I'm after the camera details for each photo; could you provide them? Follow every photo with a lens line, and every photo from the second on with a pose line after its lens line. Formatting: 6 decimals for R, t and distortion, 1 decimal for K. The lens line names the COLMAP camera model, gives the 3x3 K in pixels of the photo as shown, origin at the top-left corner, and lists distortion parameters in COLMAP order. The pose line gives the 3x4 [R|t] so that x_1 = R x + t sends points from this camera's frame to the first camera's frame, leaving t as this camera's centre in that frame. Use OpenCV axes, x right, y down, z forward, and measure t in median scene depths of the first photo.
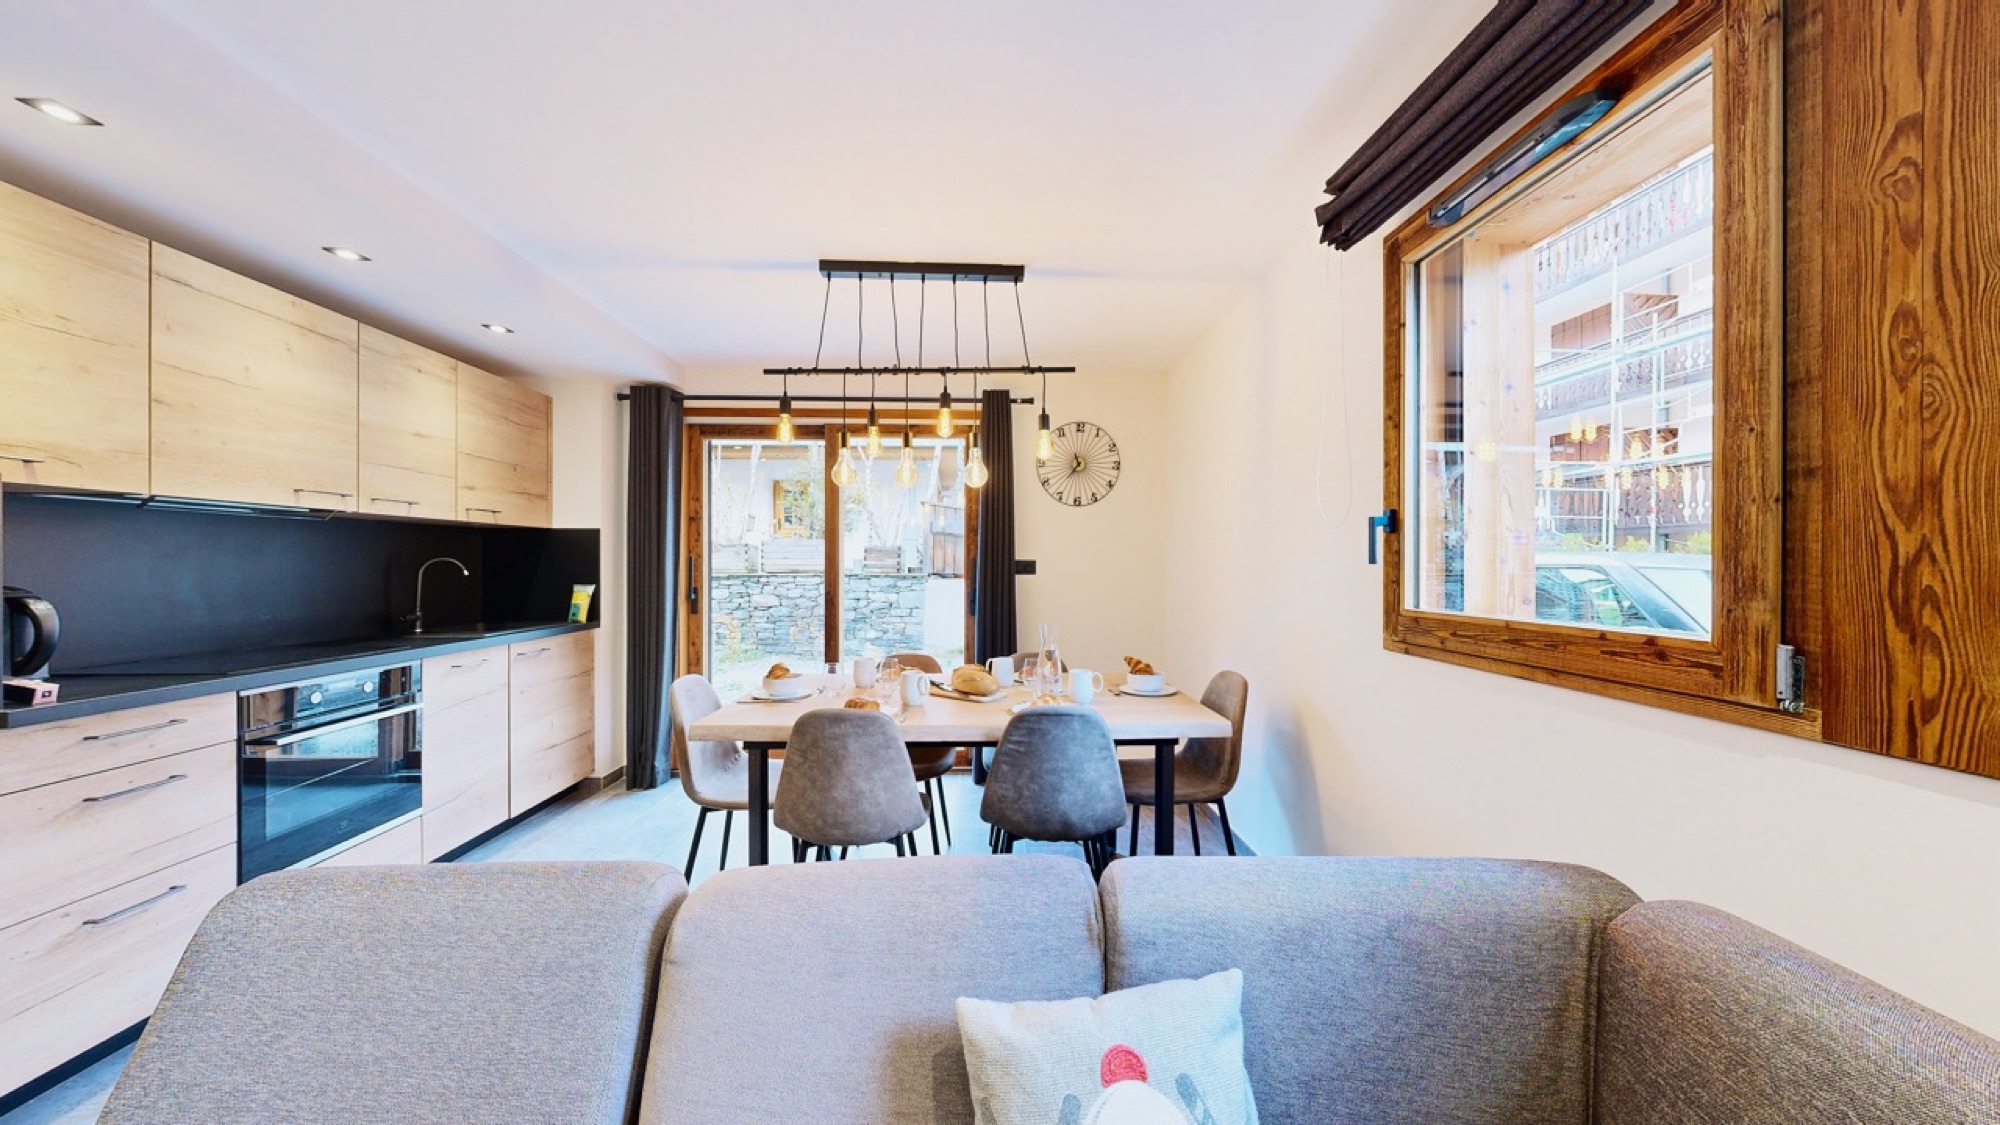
lens RADIAL K [[631.2, 0, 998.5], [0, 631.2, 565.6], [0, 0, 1]] dist [-0.000725, -0.000038]
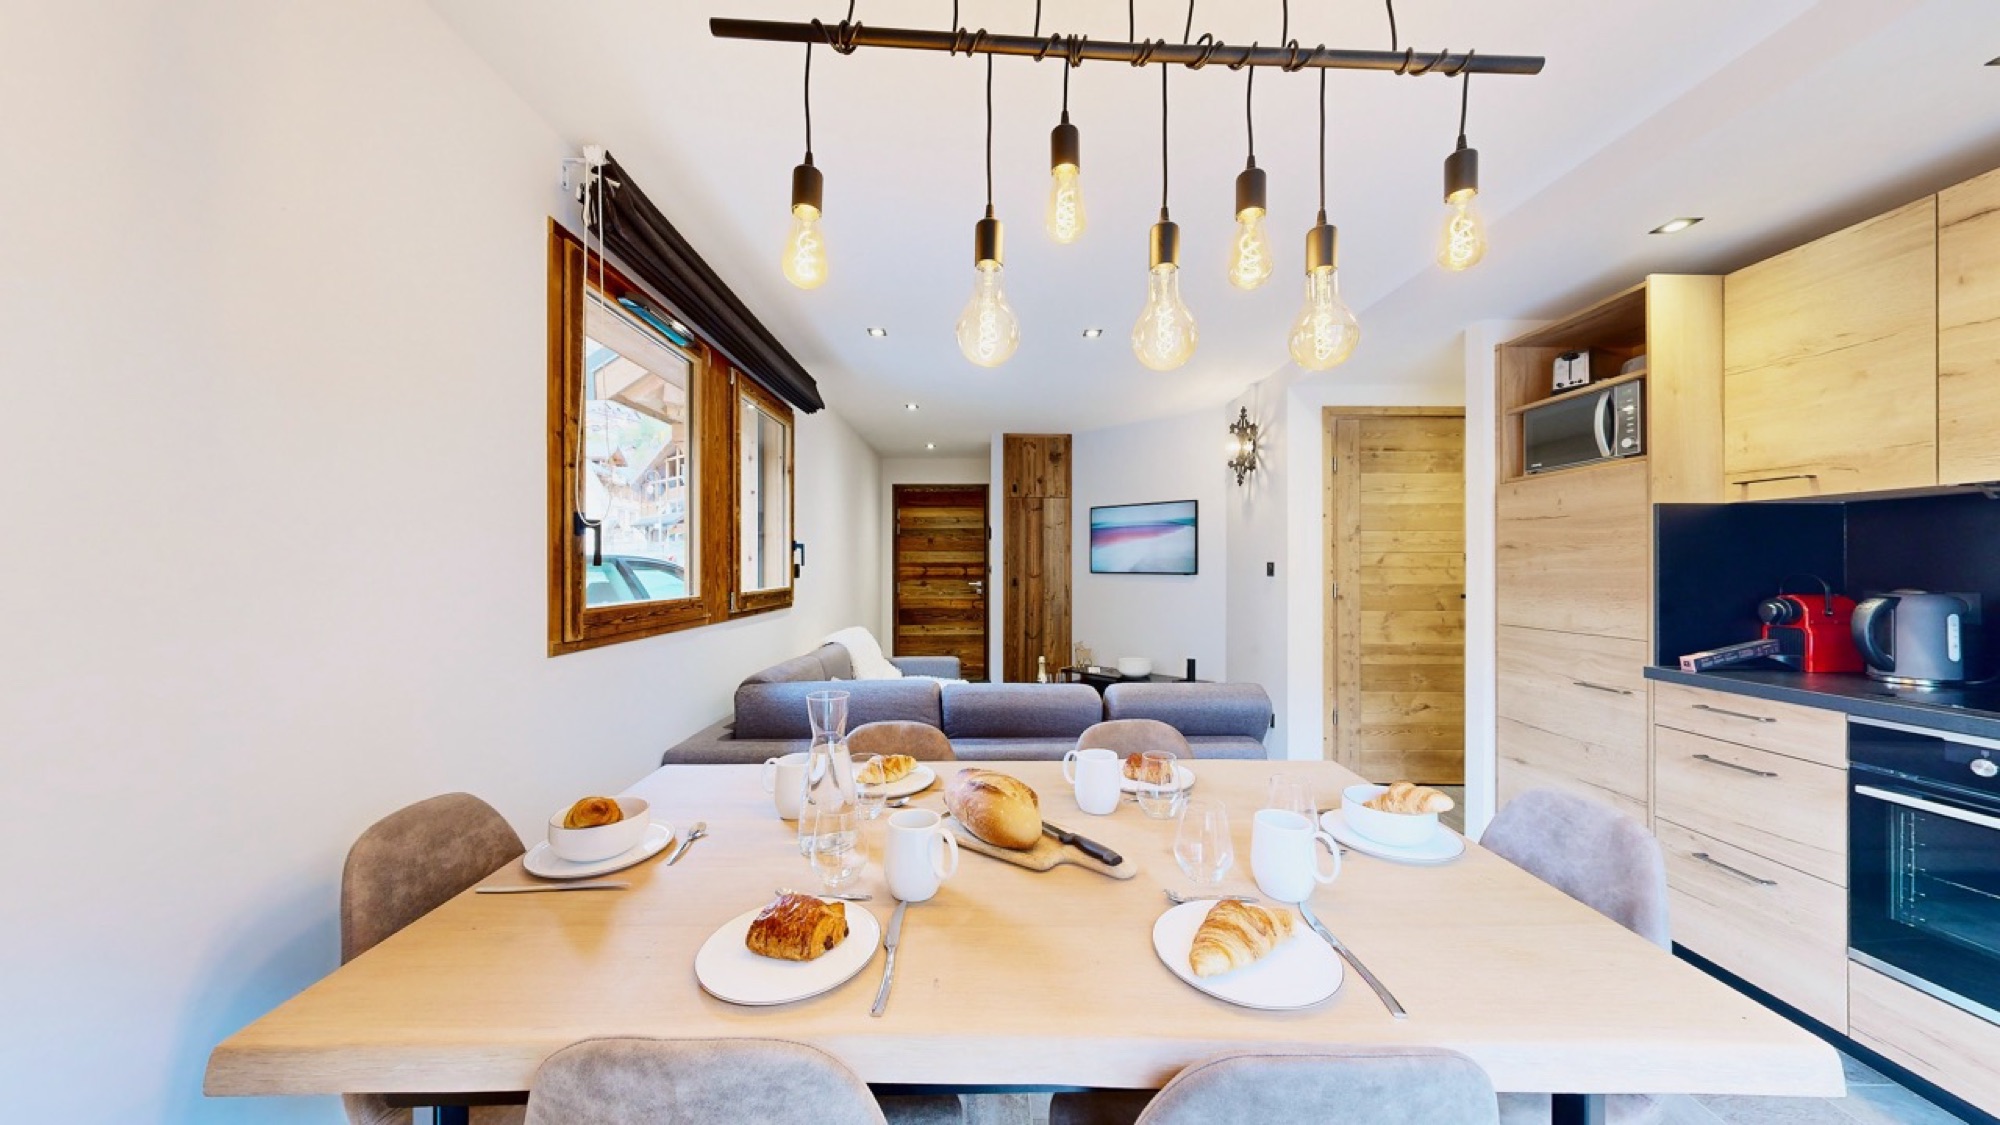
lens RADIAL K [[631.2, 0, 998.5], [0, 631.2, 565.6], [0, 0, 1]] dist [-0.000725, -0.000038]
pose [[-0.999820, -0.000123, 0.018958, -0.035299], [-0.000088, 0.999998, 0.001832, -0.002246], [-0.018958, 0.001830, -0.999819, 0.995173]]
